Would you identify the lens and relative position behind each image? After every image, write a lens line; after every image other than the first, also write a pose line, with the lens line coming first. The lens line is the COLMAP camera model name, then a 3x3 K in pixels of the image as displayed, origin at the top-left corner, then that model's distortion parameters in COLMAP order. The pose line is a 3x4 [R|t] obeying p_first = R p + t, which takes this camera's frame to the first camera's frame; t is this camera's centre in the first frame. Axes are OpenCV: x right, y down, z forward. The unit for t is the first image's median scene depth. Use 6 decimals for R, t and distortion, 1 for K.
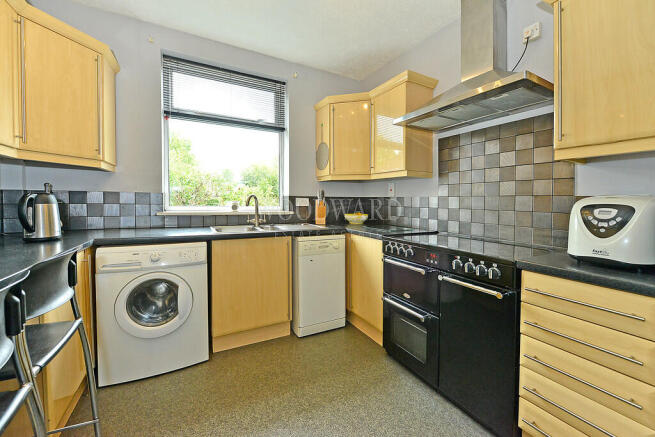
lens RADIAL K [[262.7, 0, 326.8], [0, 262.7, 205.0], [0, 0, 1]] dist [0.001042, -0.000258]
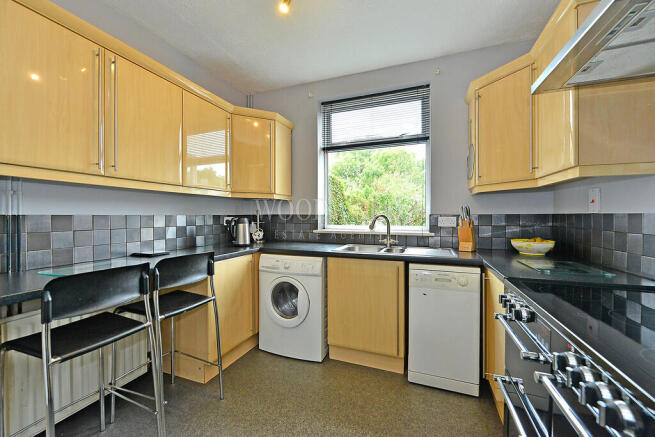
lens RADIAL K [[262.7, 0, 327.2], [0, 262.7, 219.5], [0, 0, 1]] dist [0.001042, -0.000258]
pose [[0.656093, -0.004173, -0.754668, 0.314579], [-0.003801, 0.999954, -0.008834, -0.010856], [0.754670, 0.008664, 0.656047, 0.203414]]
